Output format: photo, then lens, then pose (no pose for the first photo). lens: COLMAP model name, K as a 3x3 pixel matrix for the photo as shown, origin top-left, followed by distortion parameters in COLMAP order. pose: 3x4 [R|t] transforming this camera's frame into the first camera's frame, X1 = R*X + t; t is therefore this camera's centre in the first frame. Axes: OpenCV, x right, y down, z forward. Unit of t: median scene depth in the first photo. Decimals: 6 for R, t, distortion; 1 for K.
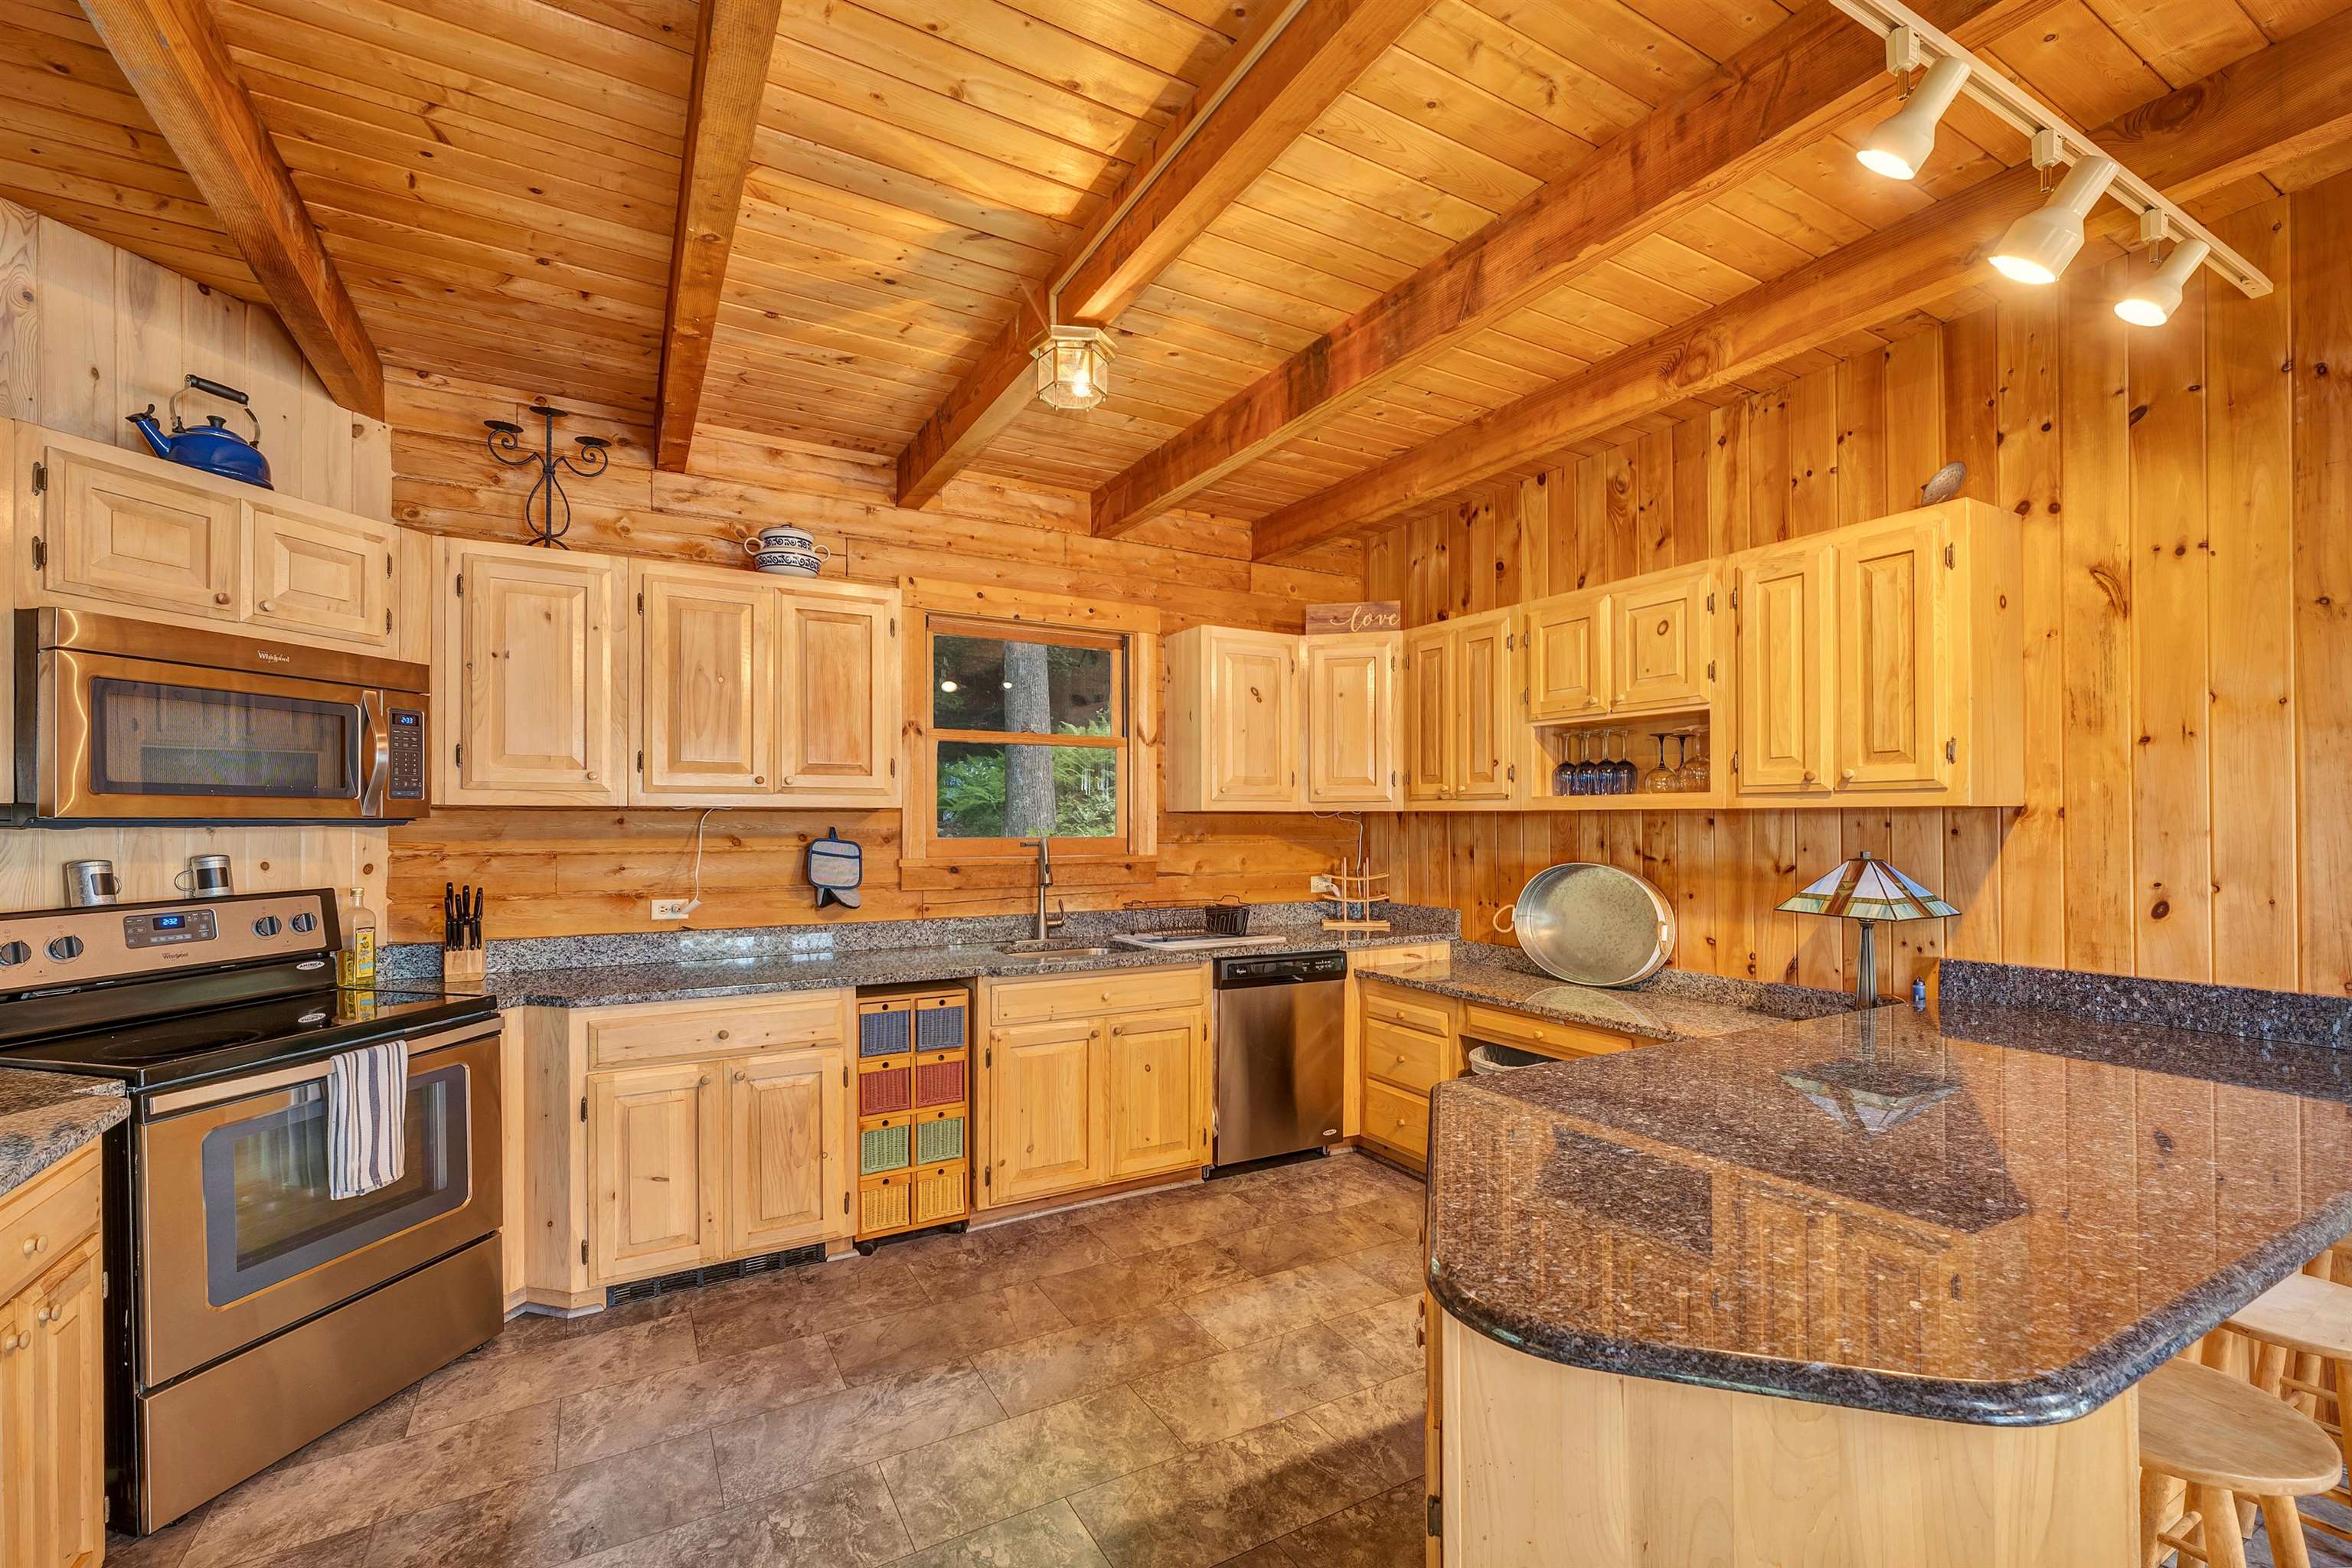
lens RADIAL K [[988.4, 0, 1152.9], [0, 988.4, 813.6], [0, 0, 1]] dist [0.000395, 0.000197]
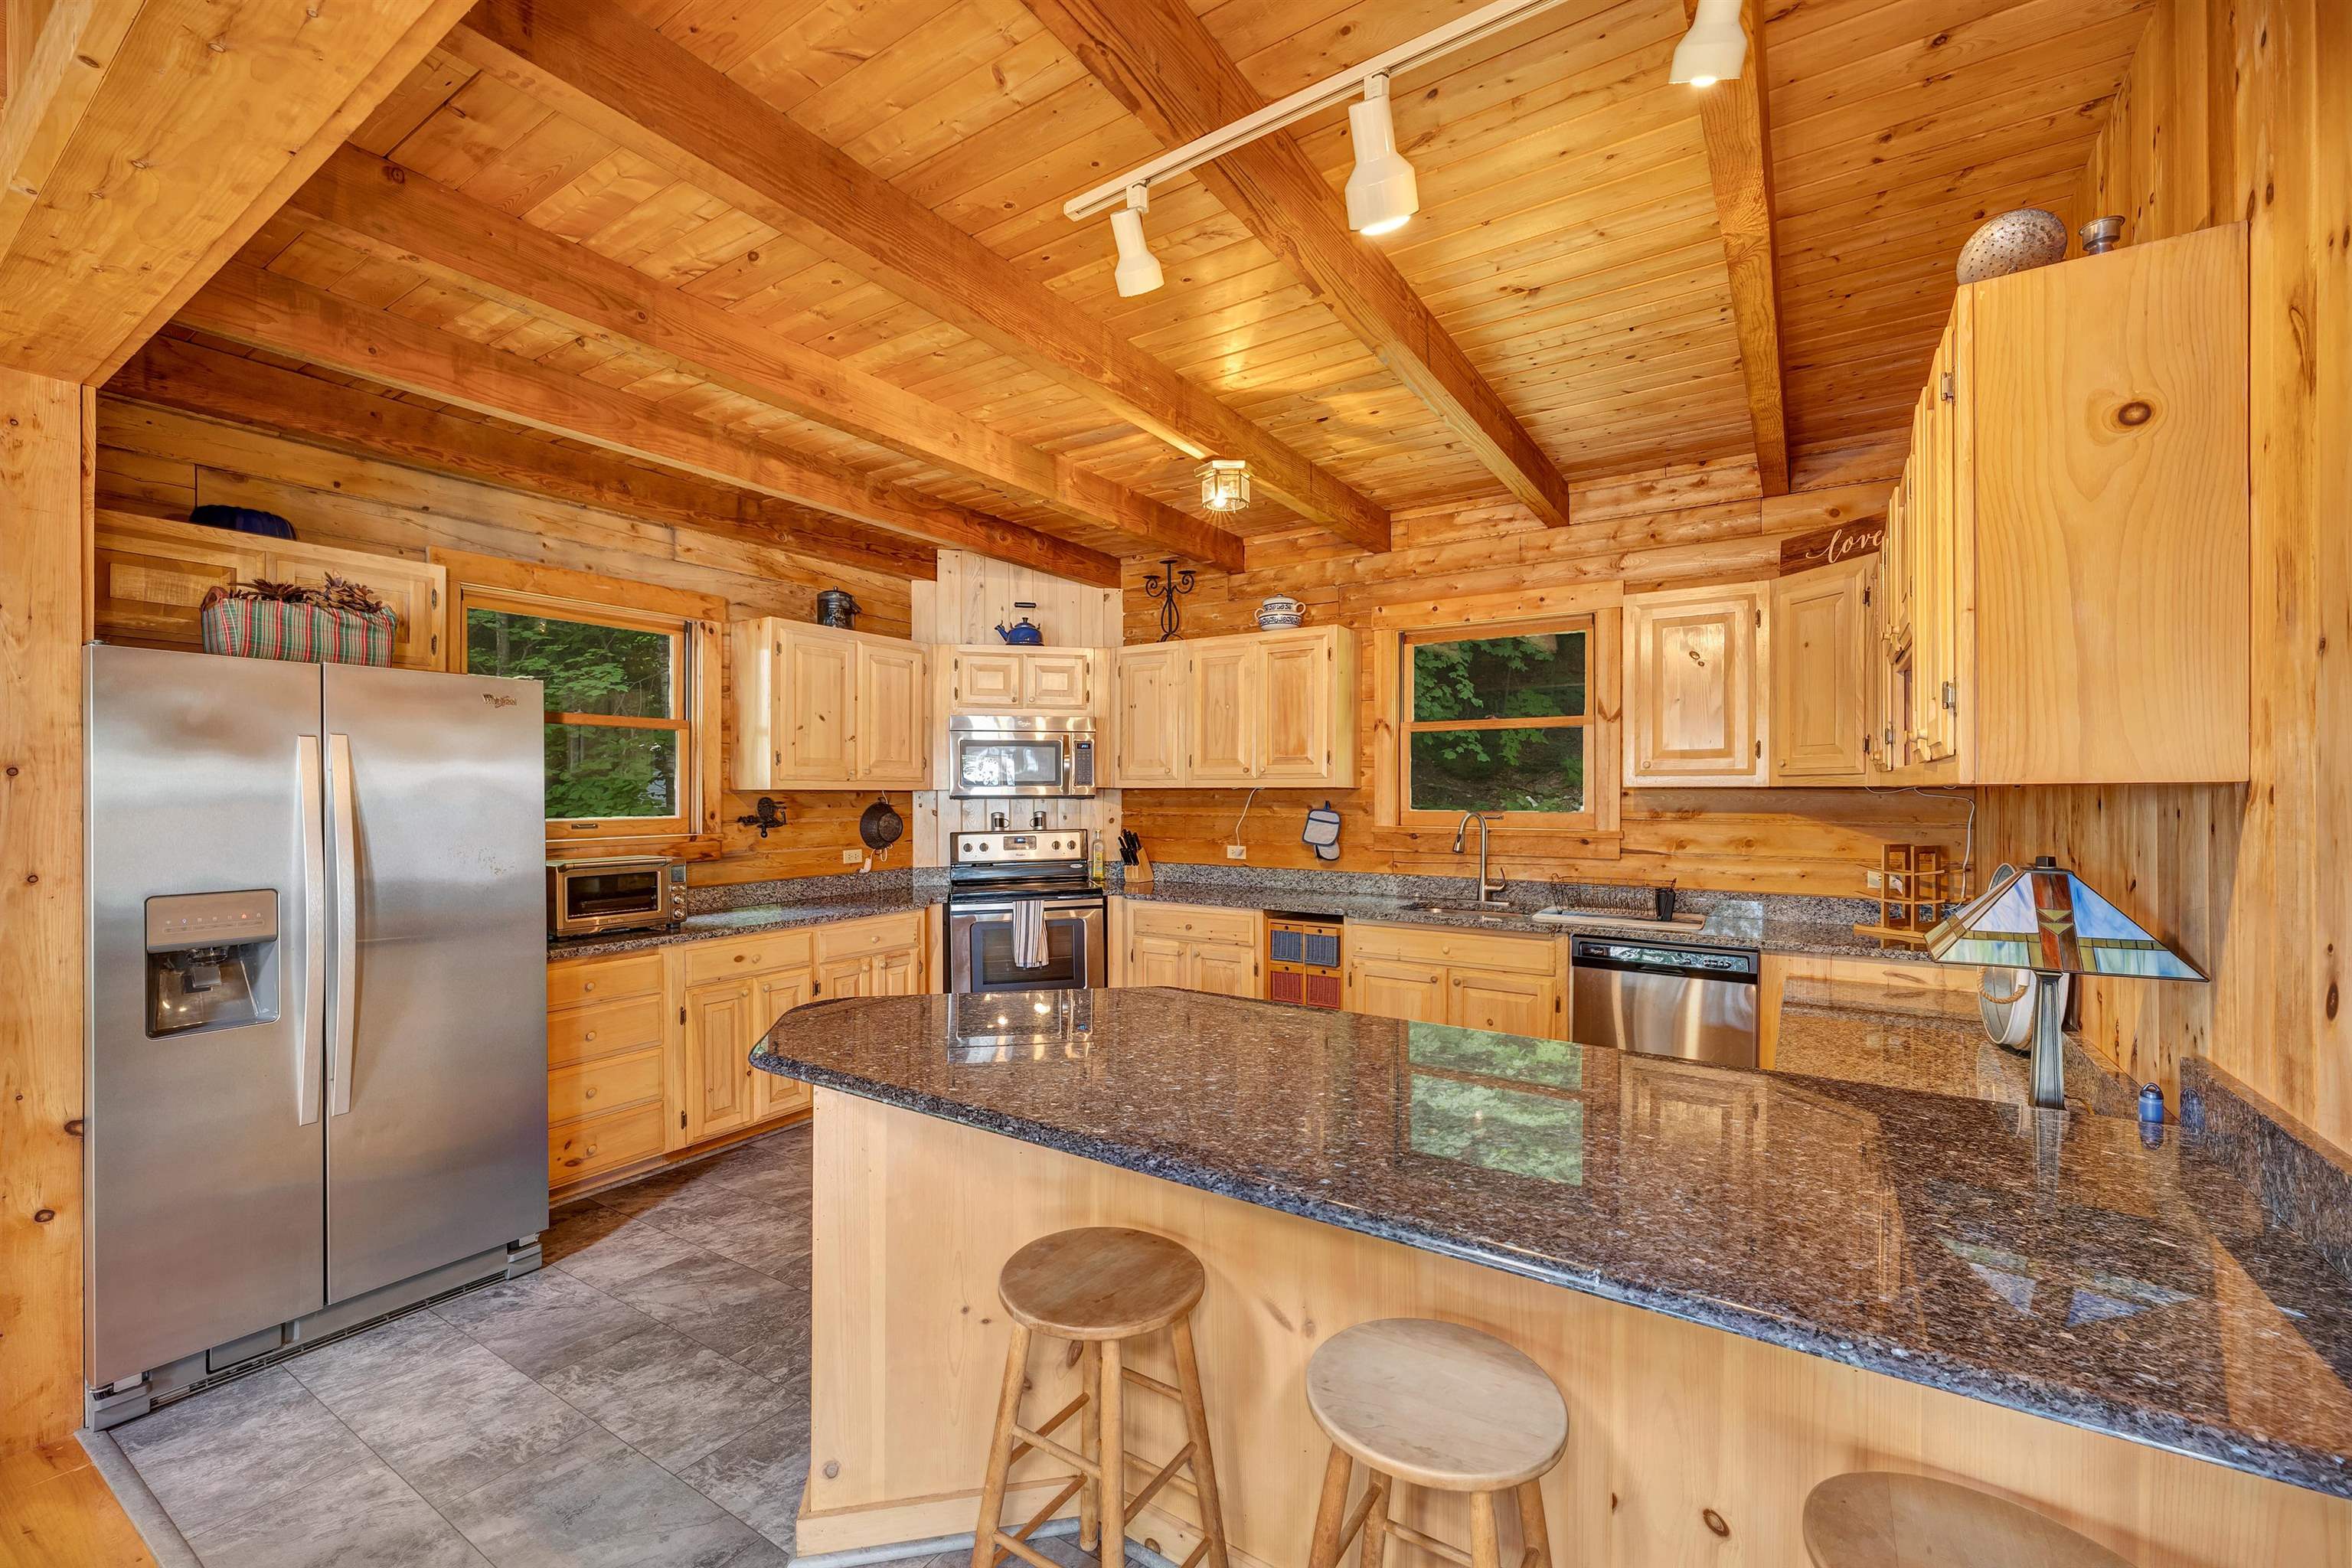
lens RADIAL K [[965.1, 0, 1176.0], [0, 965.1, 784.0], [0, 0, 1]] dist [0.001999, -0.000199]
pose [[0.459800, -0.006338, -0.888000, 0.906978], [0.008571, 0.999960, -0.002699, -0.009160], [0.887981, -0.006370, 0.459835, 0.225161]]
